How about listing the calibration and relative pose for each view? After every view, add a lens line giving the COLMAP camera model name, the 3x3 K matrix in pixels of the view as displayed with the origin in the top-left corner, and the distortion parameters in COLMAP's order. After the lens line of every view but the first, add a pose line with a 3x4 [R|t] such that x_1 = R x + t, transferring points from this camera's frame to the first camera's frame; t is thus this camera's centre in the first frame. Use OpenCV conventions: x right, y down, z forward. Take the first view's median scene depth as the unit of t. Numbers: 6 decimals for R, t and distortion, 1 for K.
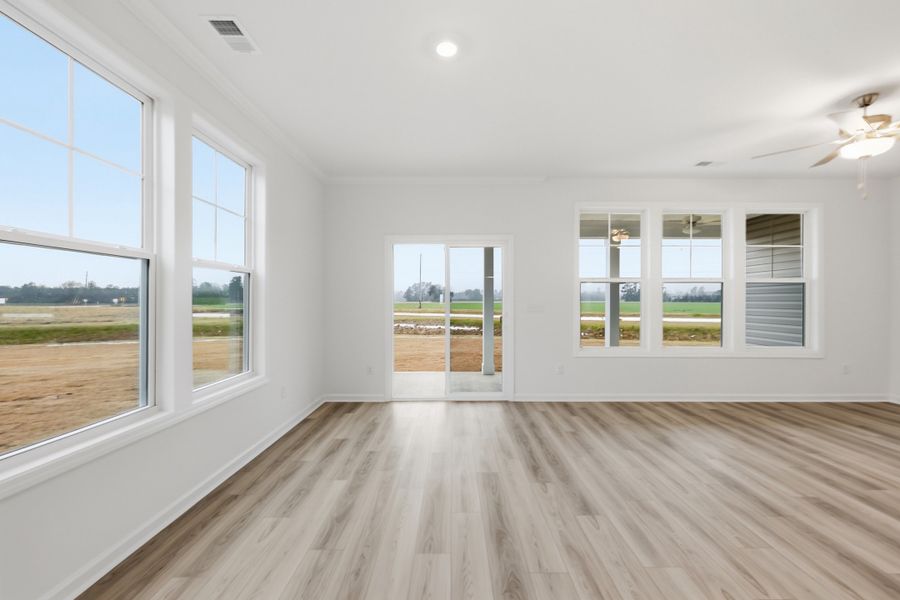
lens RADIAL K [[369.5, 0, 451.3], [0, 369.5, 302.3], [0, 0, 1]] dist [-0.000659, 0.000045]
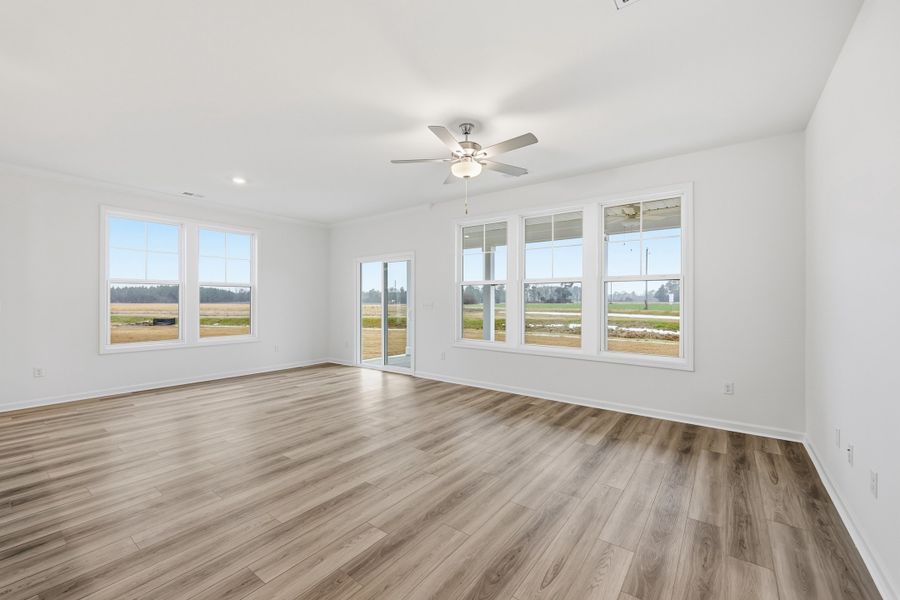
lens RADIAL K [[365.6, 0, 452.3], [0, 365.6, 299.3], [0, 0, 1]] dist [0.000110, 0.000041]
pose [[0.802010, -0.001859, -0.597307, 1.258221], [-0.003458, 0.999964, -0.007754, 0.001325], [0.597300, 0.008284, 0.801975, 0.034978]]
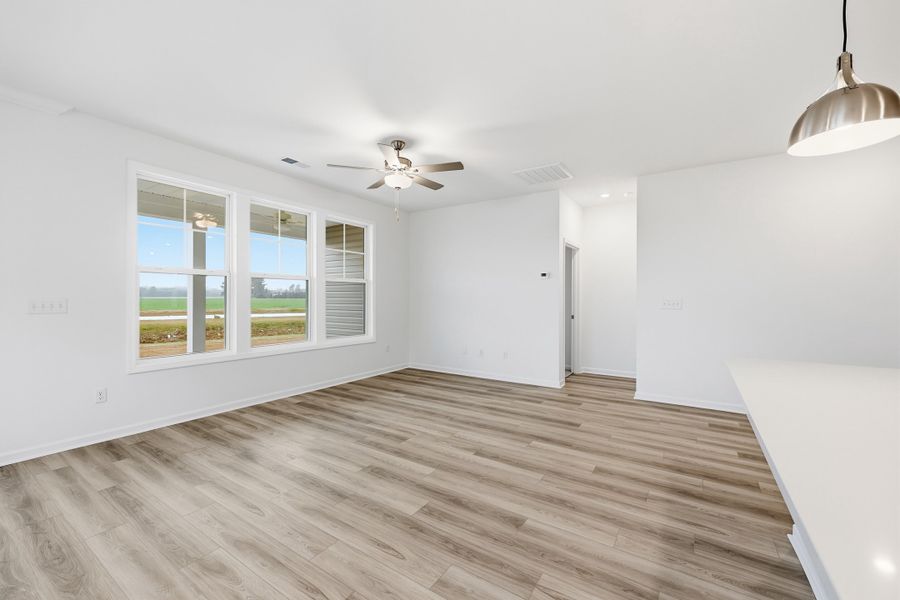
lens RADIAL K [[365.6, 0, 452.3], [0, 365.6, 299.3], [0, 0, 1]] dist [0.000110, 0.000041]
pose [[0.545977, -0.001513, 0.837799, 0.095280], [-0.000337, 0.999998, 0.002025, -0.000786], [-0.837800, -0.001388, 0.545976, 0.089840]]
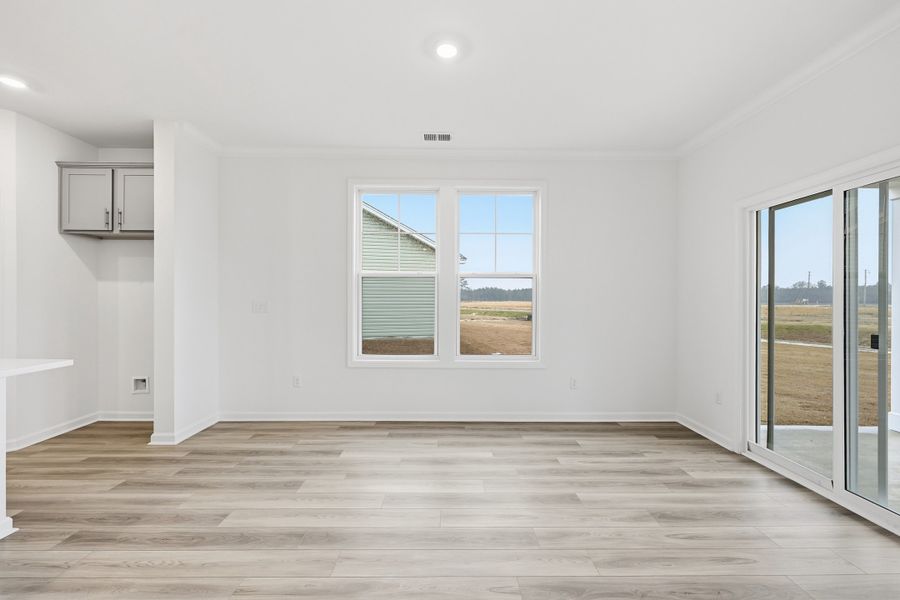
lens RADIAL K [[365.6, 0, 452.3], [0, 365.6, 299.3], [0, 0, 1]] dist [0.000110, 0.000041]
pose [[0.011189, -0.000554, -0.999937, 0.565803], [-0.006479, 0.999979, -0.000627, -0.002875], [0.999916, 0.006485, 0.011185, 0.573707]]
